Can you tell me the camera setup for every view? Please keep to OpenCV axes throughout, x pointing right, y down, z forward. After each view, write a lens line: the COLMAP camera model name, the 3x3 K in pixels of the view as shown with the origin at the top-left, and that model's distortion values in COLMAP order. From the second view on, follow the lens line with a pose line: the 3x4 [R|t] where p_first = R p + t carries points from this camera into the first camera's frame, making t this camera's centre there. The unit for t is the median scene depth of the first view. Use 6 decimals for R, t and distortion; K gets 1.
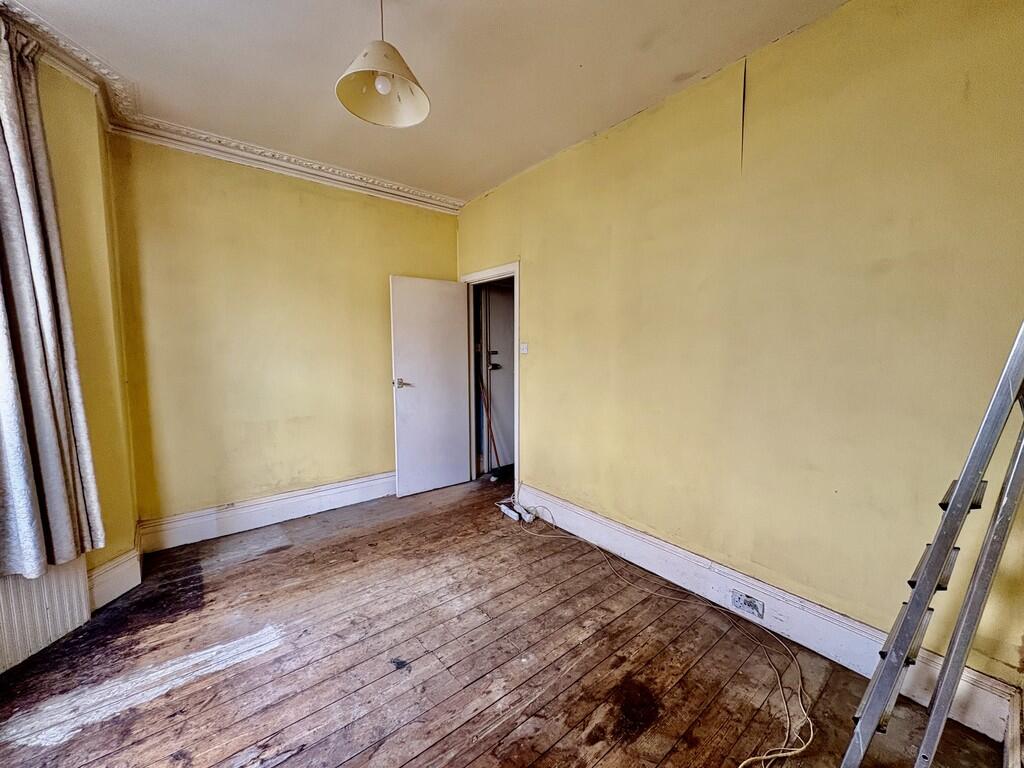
lens RADIAL K [[409.2, 0, 510.7], [0, 409.2, 388.0], [0, 0, 1]] dist [0.000712, -0.000081]
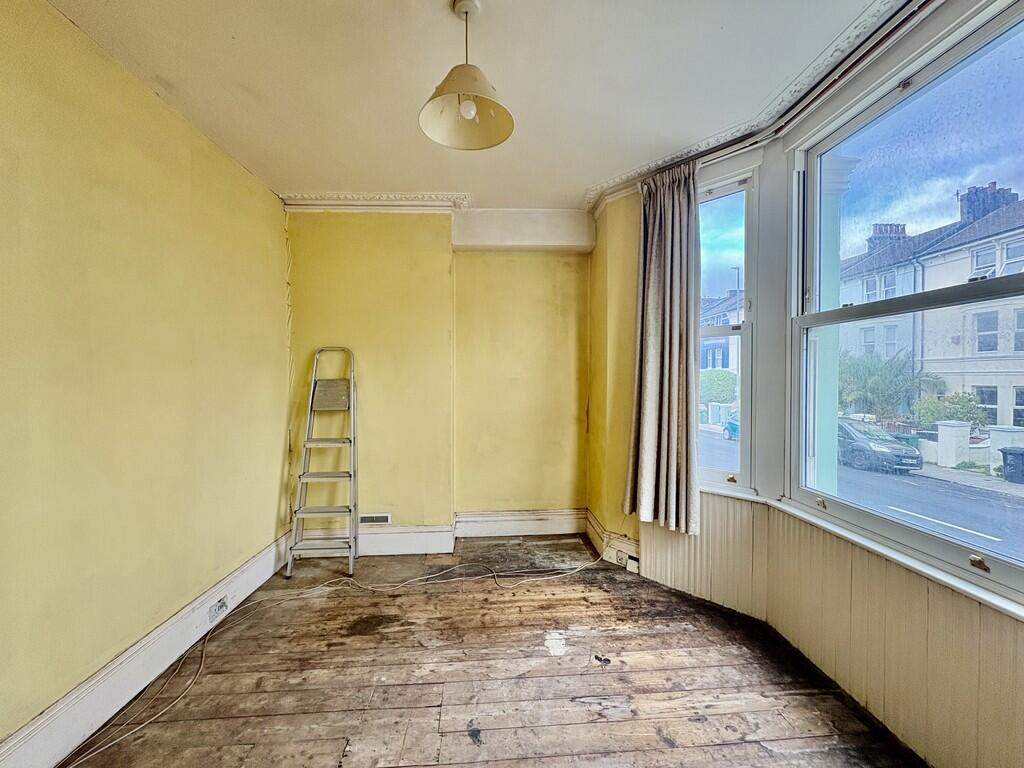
lens RADIAL K [[409.2, 0, 513.8], [0, 409.2, 383.6], [0, 0, 1]] dist [0.000712, -0.000081]
pose [[-0.819933, -0.002877, 0.572453, -0.903306], [0.058217, 0.994384, 0.088382, -0.179036], [-0.569492, 0.105794, -0.815161, 1.695732]]
